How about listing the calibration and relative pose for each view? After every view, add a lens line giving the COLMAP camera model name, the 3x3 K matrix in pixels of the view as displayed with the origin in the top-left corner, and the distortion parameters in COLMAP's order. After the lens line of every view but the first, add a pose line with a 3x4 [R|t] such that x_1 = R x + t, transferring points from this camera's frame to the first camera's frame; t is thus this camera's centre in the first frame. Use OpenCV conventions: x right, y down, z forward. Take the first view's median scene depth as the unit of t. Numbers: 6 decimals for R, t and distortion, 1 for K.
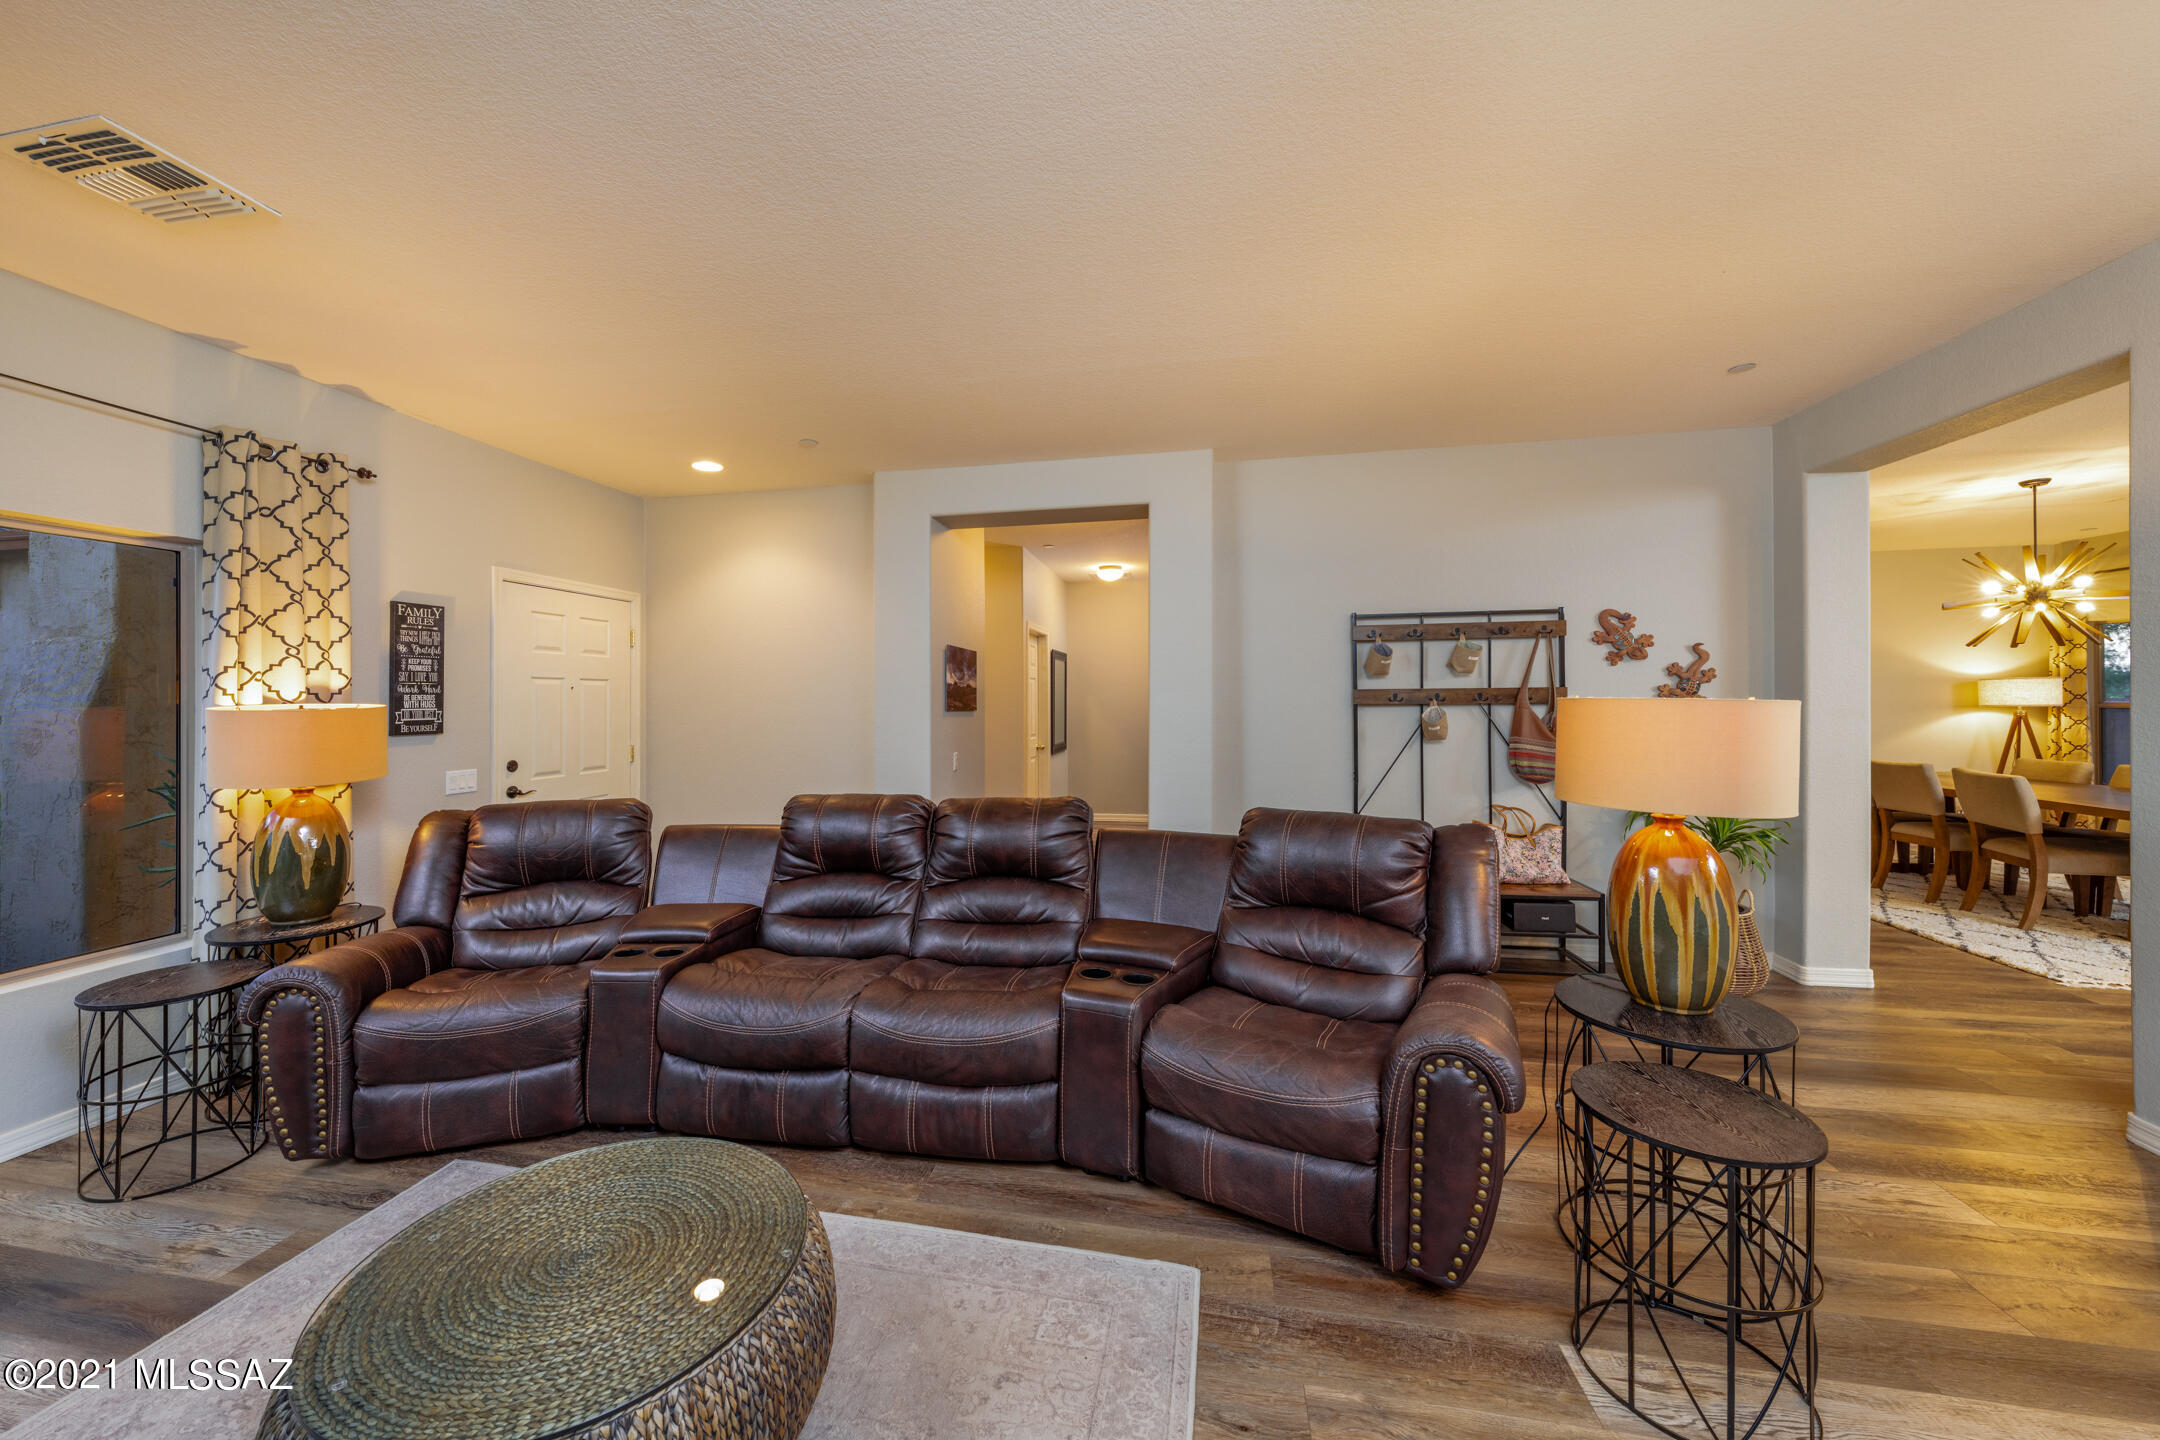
lens RADIAL K [[790.0, 0, 1075.4], [0, 790.0, 704.5], [0, 0, 1]] dist [-0.001990, -0.000078]
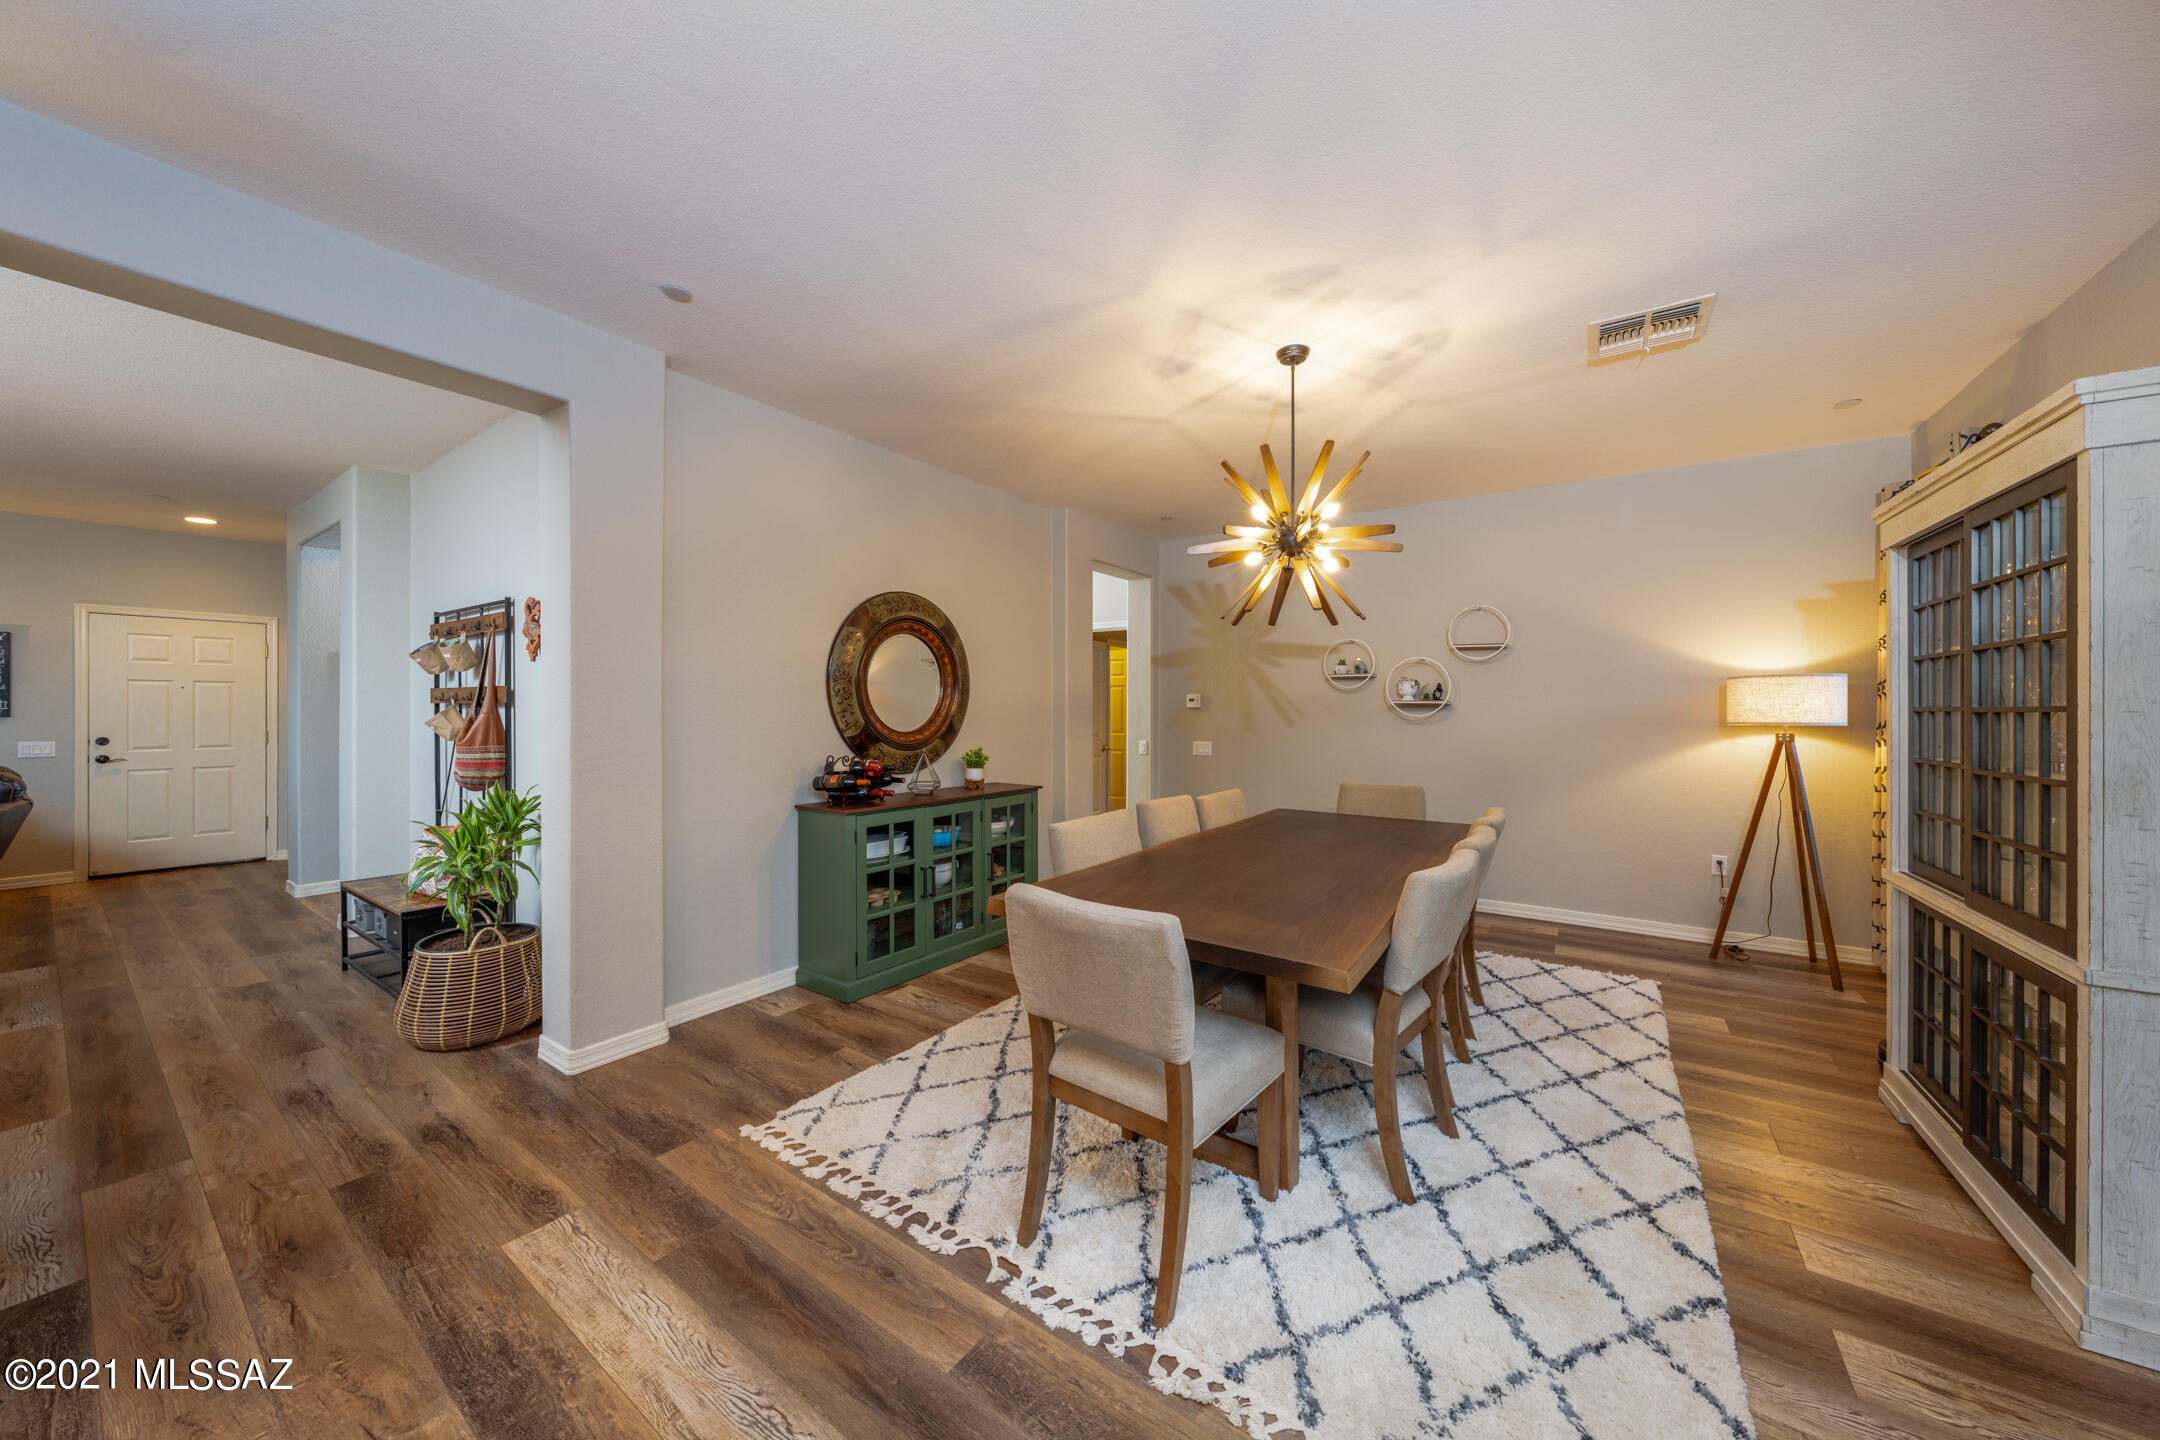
lens RADIAL K [[726.6, 0, 1084.1], [0, 726.6, 707.9], [0, 0, 1]] dist [-0.003359, 0.000509]
pose [[0.915980, 0.012591, -0.401026, 1.552954], [-0.011608, 0.999921, 0.004882, -0.009108], [0.401055, 0.000183, 0.916054, 0.507943]]
